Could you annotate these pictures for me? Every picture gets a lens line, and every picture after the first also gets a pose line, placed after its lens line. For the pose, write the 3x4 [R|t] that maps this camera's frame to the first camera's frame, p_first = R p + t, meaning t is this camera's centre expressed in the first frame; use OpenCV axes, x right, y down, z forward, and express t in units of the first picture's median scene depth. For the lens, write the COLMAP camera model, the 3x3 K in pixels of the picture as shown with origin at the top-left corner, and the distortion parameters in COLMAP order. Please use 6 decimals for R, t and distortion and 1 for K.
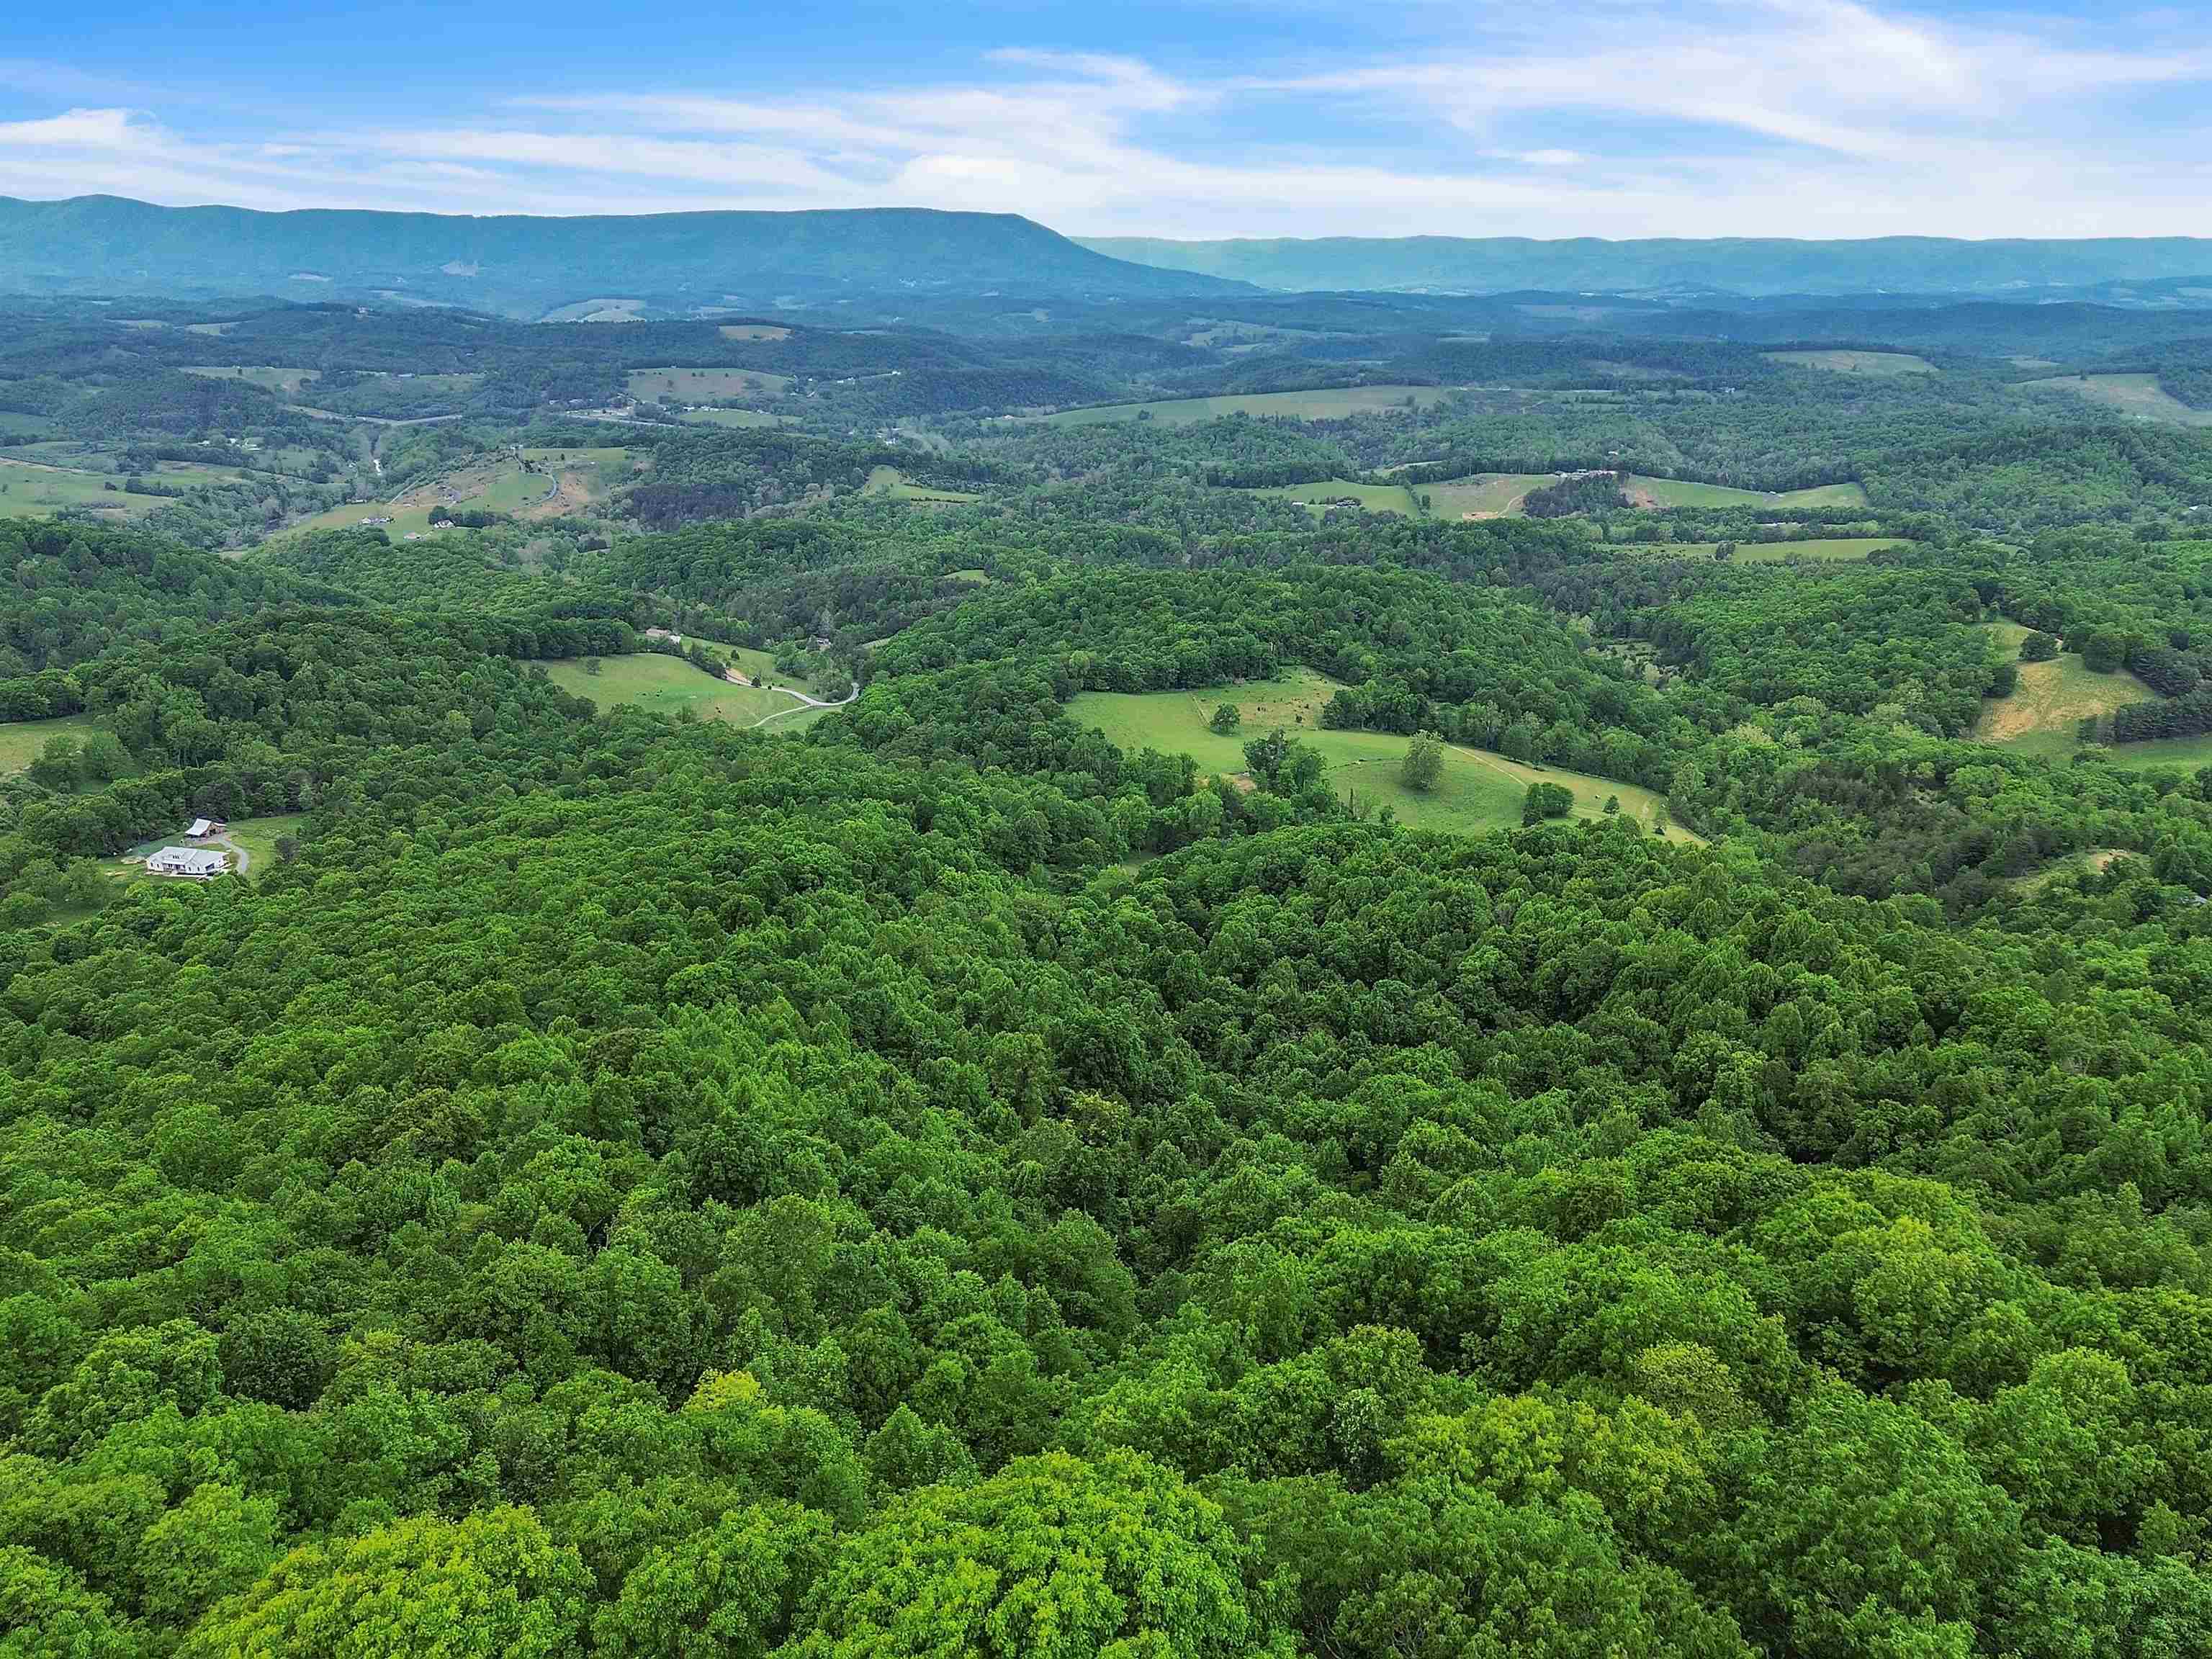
lens RADIAL K [[1569.2, 0, 1107.1], [0, 1569.2, 827.7], [0, 0, 1]] dist [0.059408, -0.048843]
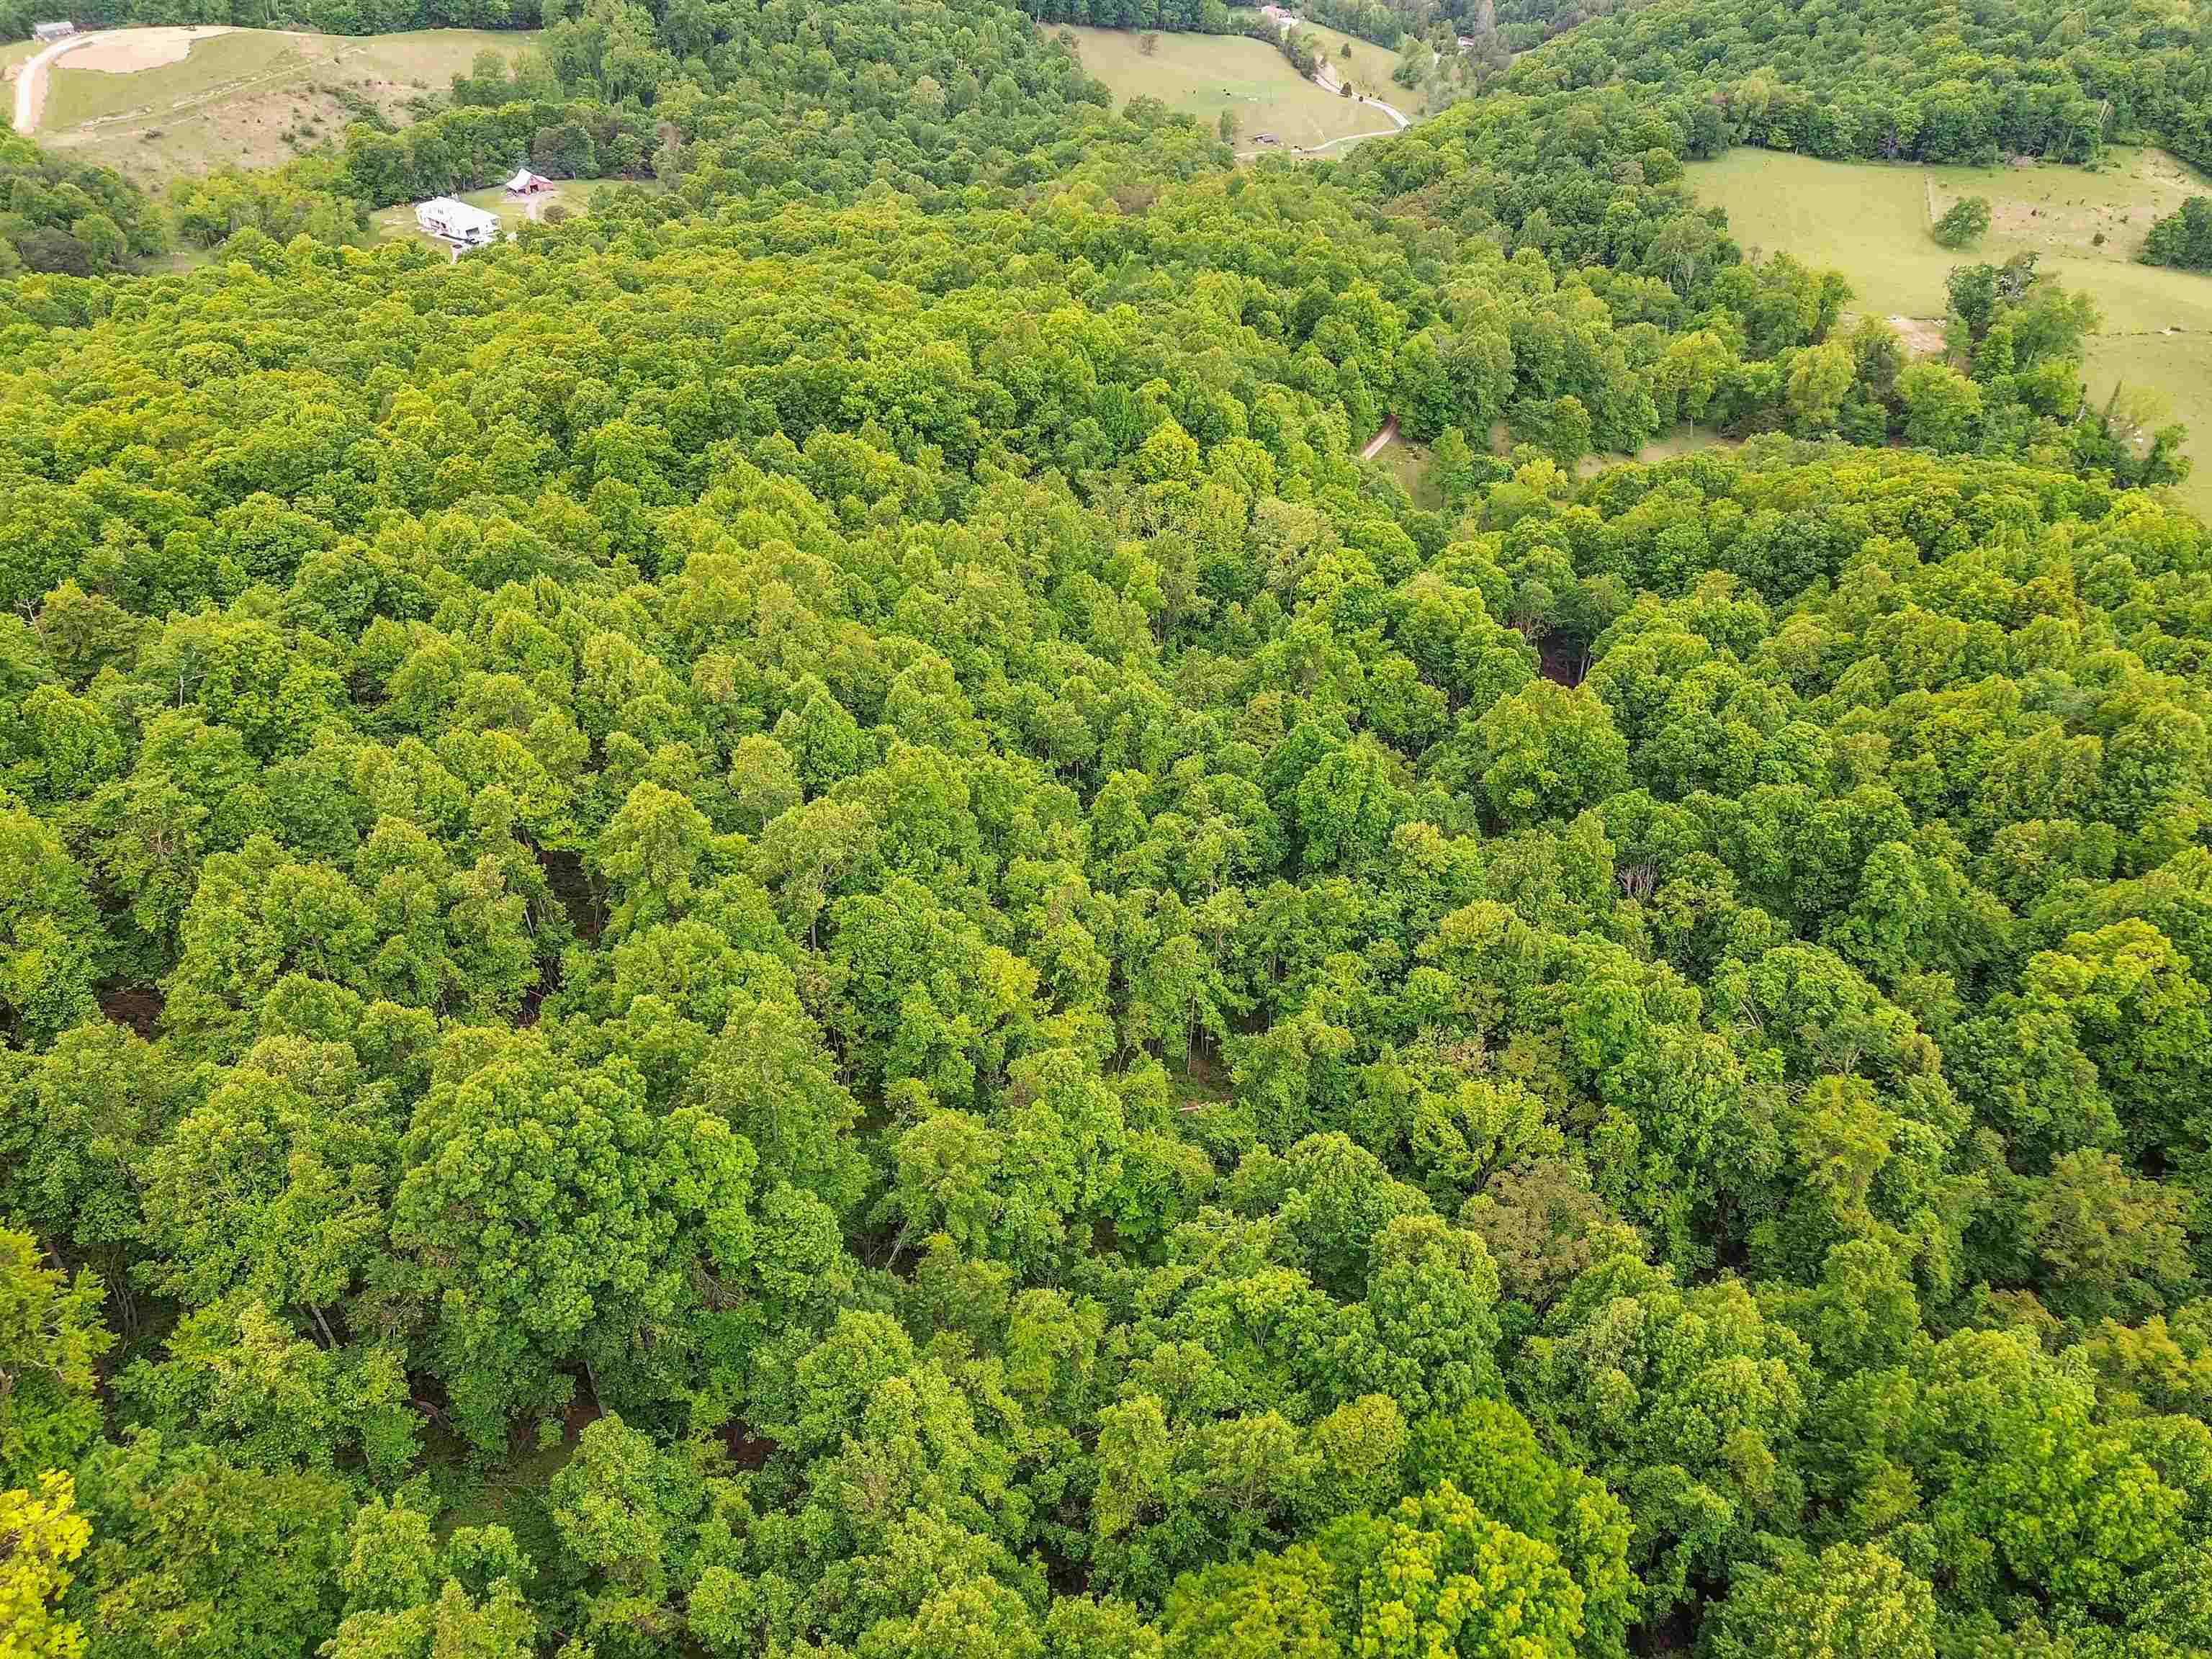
lens RADIAL K [[1569.2, 0, 1103.7], [0, 1569.2, 816.0], [0, 0, 1]] dist [0.059408, -0.048843]
pose [[0.889212, 0.279592, -0.362120, 0.060456], [-0.149941, 0.925912, 0.346705, -0.018063], [0.432227, -0.253998, 0.865254, 0.231811]]
